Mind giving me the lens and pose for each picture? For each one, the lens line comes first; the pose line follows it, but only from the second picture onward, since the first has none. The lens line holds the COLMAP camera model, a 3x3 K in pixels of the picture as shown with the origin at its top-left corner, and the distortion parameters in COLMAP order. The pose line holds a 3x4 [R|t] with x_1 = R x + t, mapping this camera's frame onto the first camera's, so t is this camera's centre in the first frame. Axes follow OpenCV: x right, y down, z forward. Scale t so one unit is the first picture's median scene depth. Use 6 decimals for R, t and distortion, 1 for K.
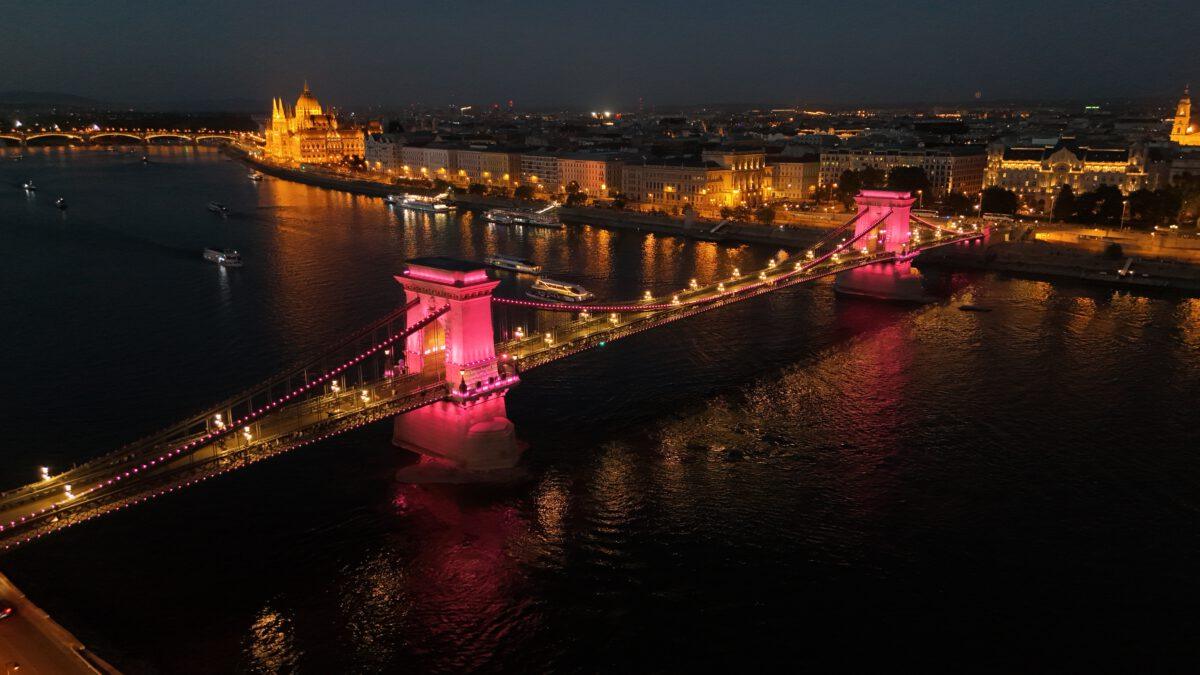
lens RADIAL K [[885.6, 0, 600.0], [0, 885.6, 337.5], [0, 0, 1]] dist [0.106507, -0.124322]
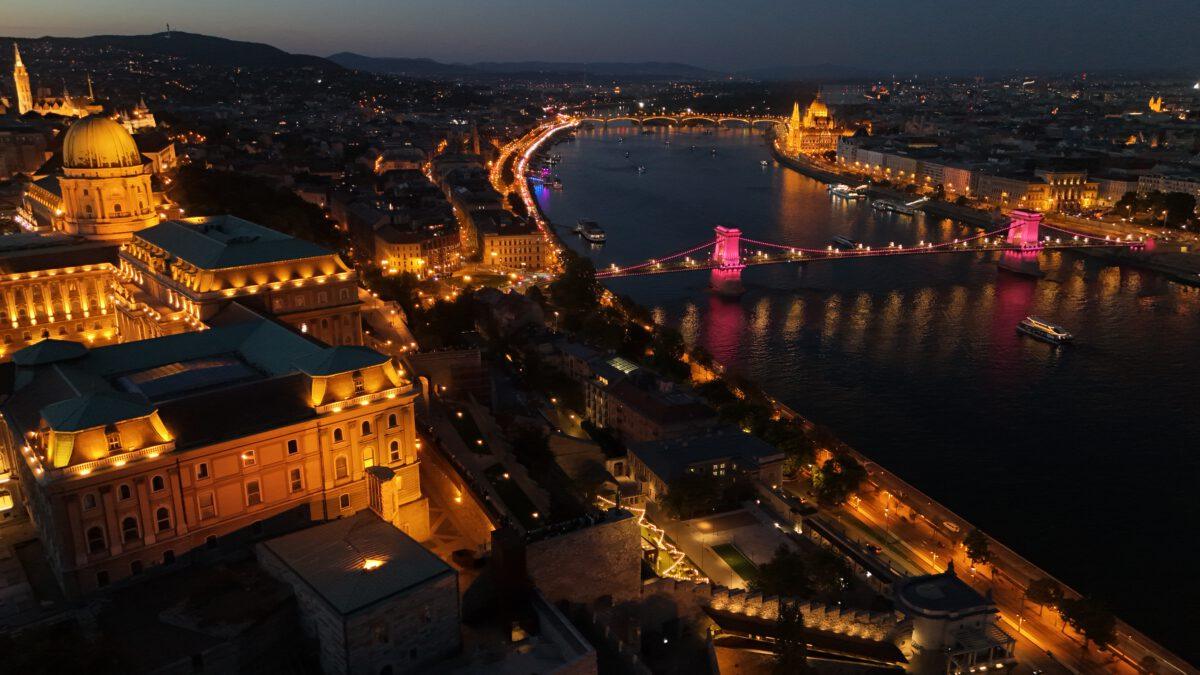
lens RADIAL K [[885.6, 0, 600.0], [0, 885.6, 337.5], [0, 0, 1]] dist [0.106507, -0.124322]
pose [[0.820771, 0.164888, -0.546943, 0.349956], [-0.143686, 0.986245, 0.081702, 0.032343], [0.552892, 0.011529, 0.833173, -0.524397]]
